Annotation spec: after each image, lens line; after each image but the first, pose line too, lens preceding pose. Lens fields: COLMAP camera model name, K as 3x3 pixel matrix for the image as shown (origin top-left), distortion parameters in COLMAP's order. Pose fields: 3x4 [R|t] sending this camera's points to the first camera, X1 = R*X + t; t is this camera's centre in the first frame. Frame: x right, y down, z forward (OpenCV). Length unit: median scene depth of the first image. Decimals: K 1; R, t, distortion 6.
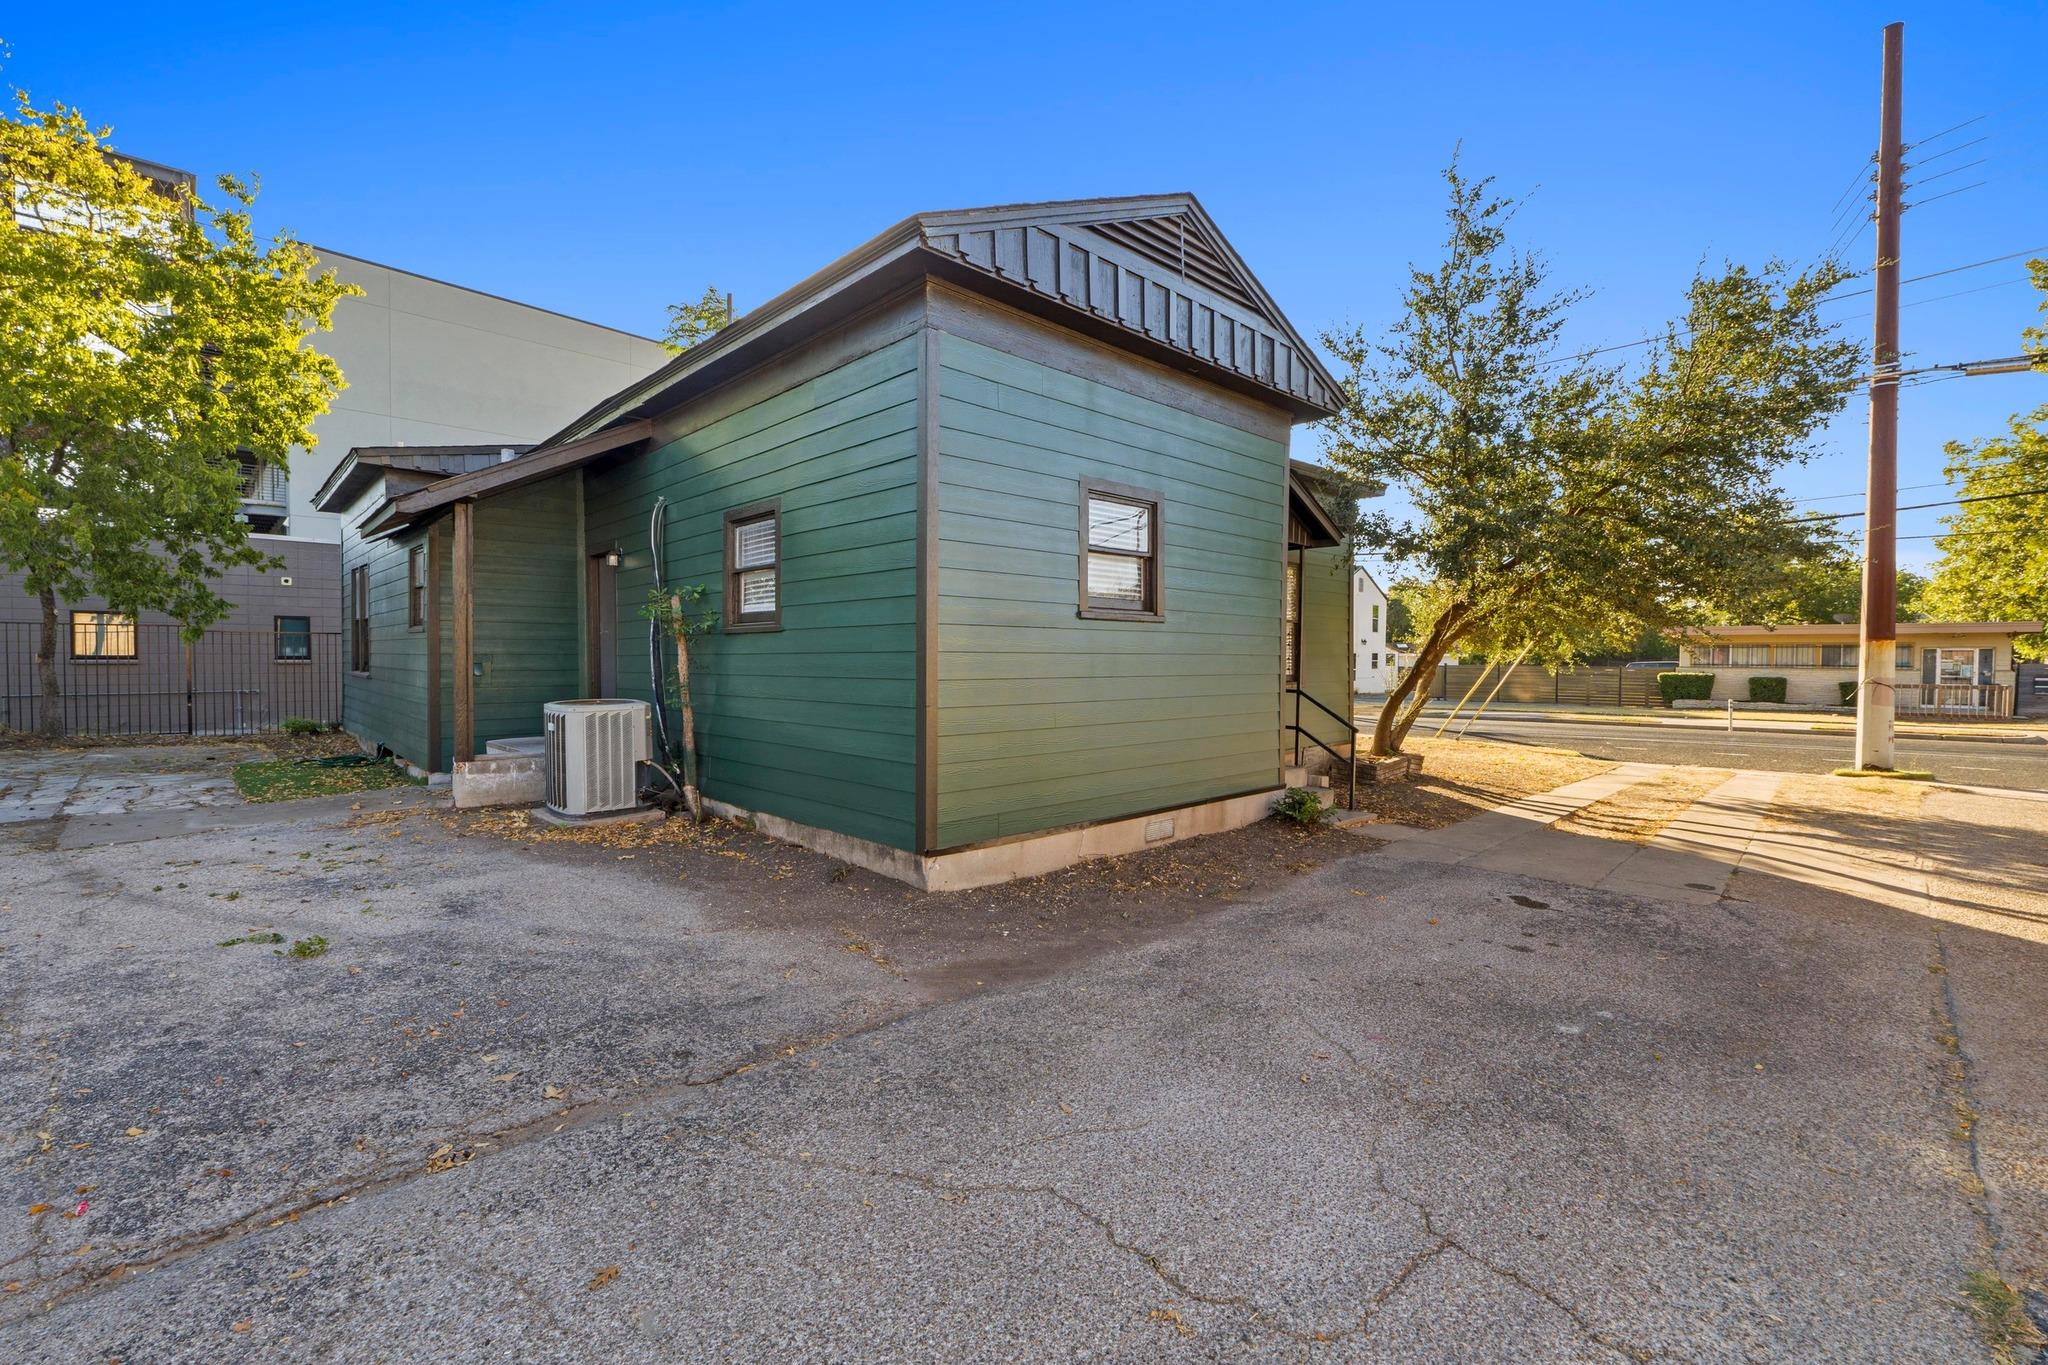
lens RADIAL K [[886.2, 0, 1017.0], [0, 886.2, 652.1], [0, 0, 1]] dist [-0.002103, 0.000101]
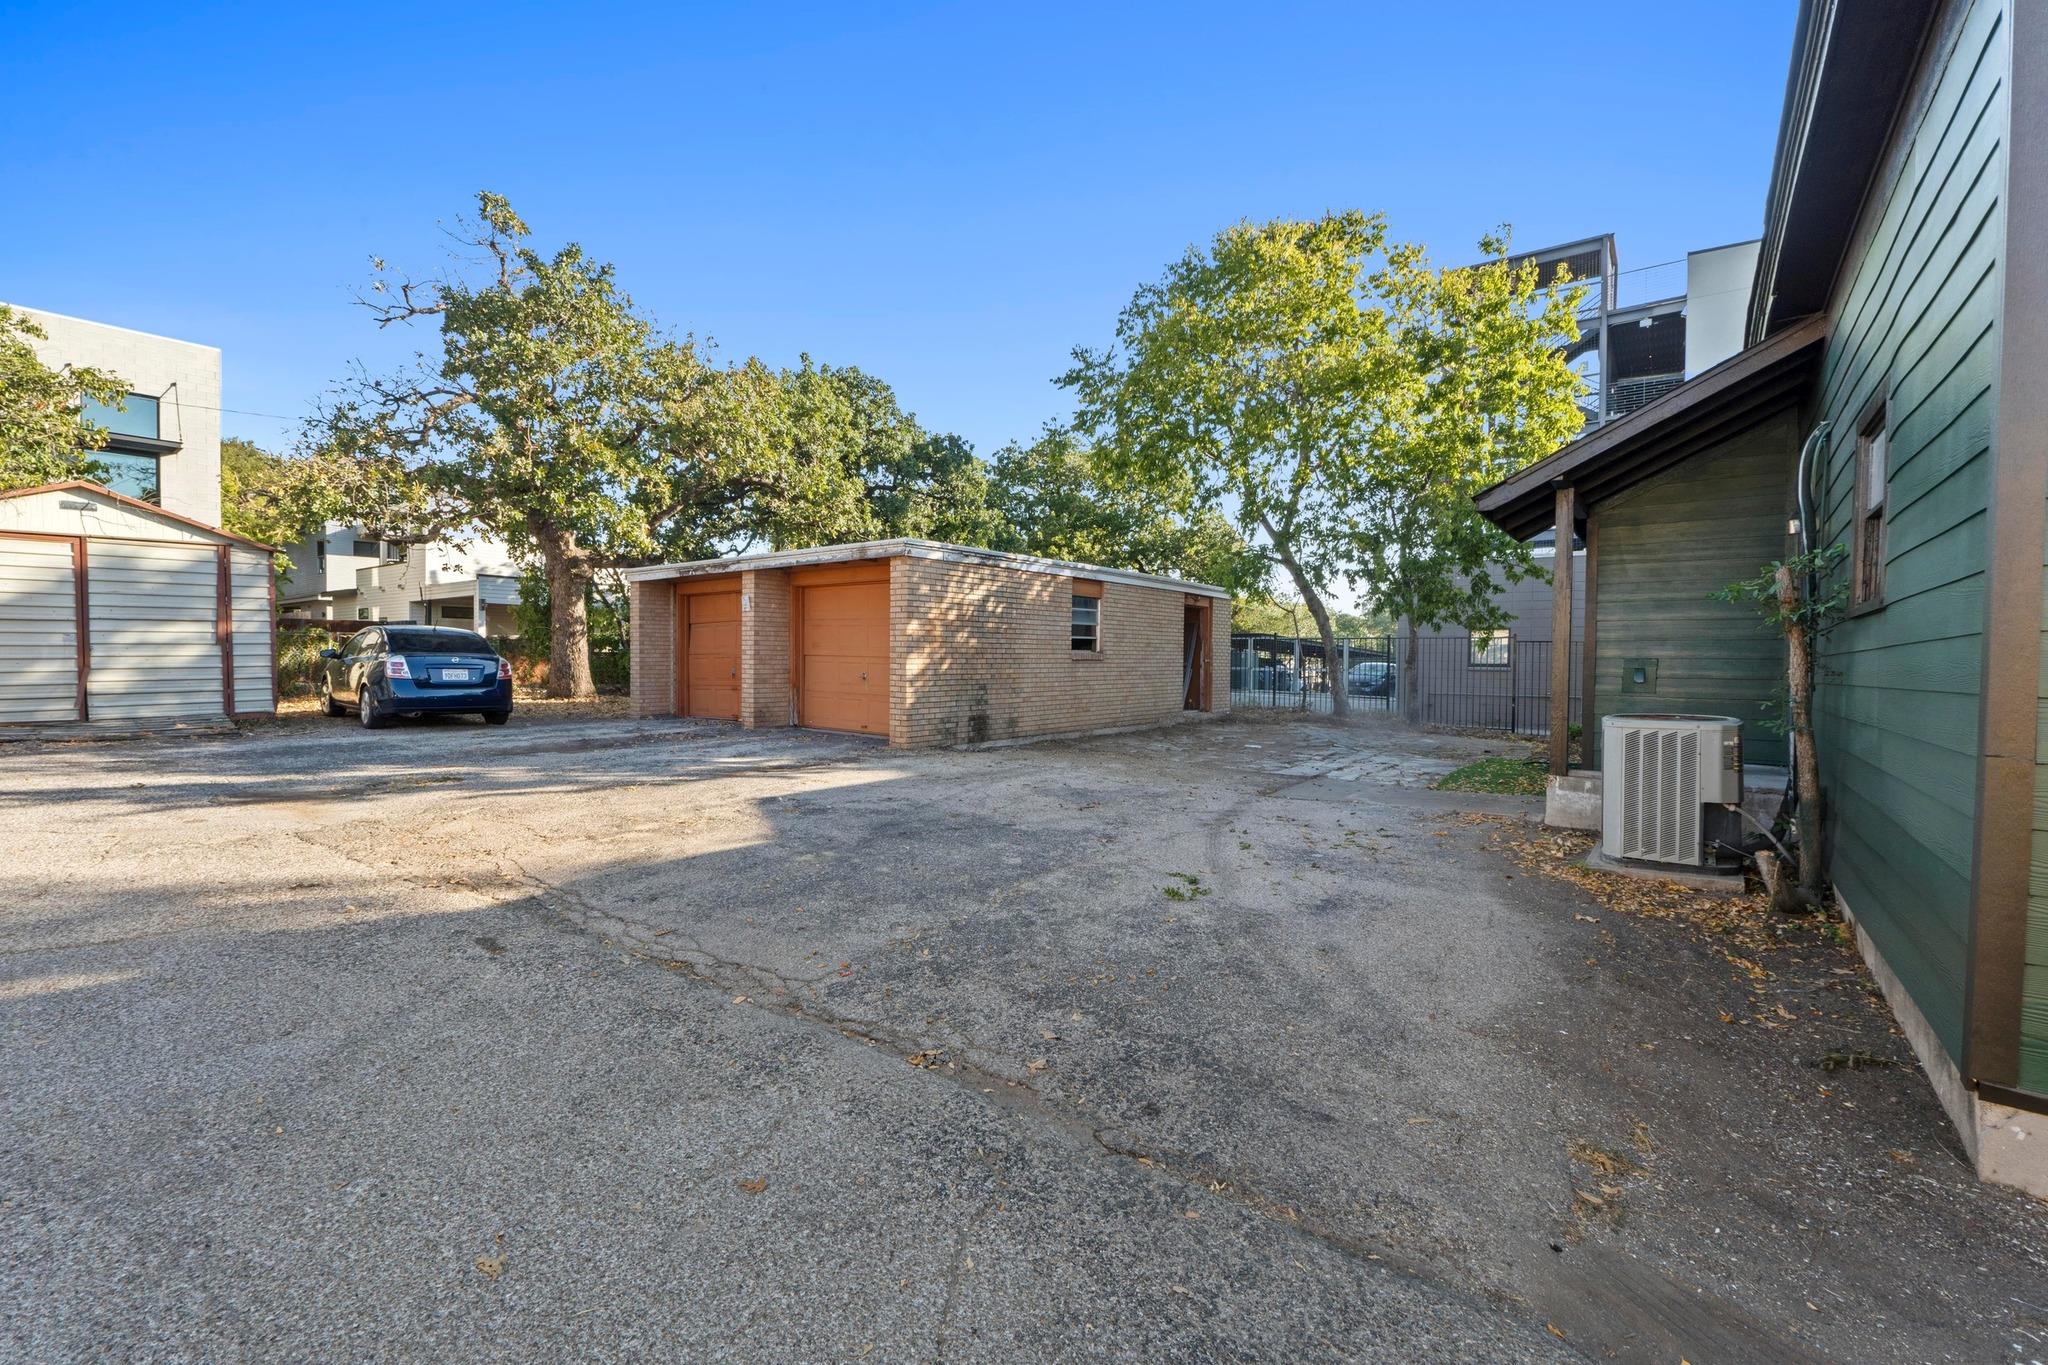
lens RADIAL K [[880.3, 0, 1022.8], [0, 880.3, 678.6], [0, 0, 1]] dist [-0.001176, -0.000346]
pose [[0.134657, 0.018151, -0.990726, 0.381397], [-0.005613, 0.999830, 0.017555, 0.024978], [0.990876, 0.003197, 0.134736, 0.674883]]
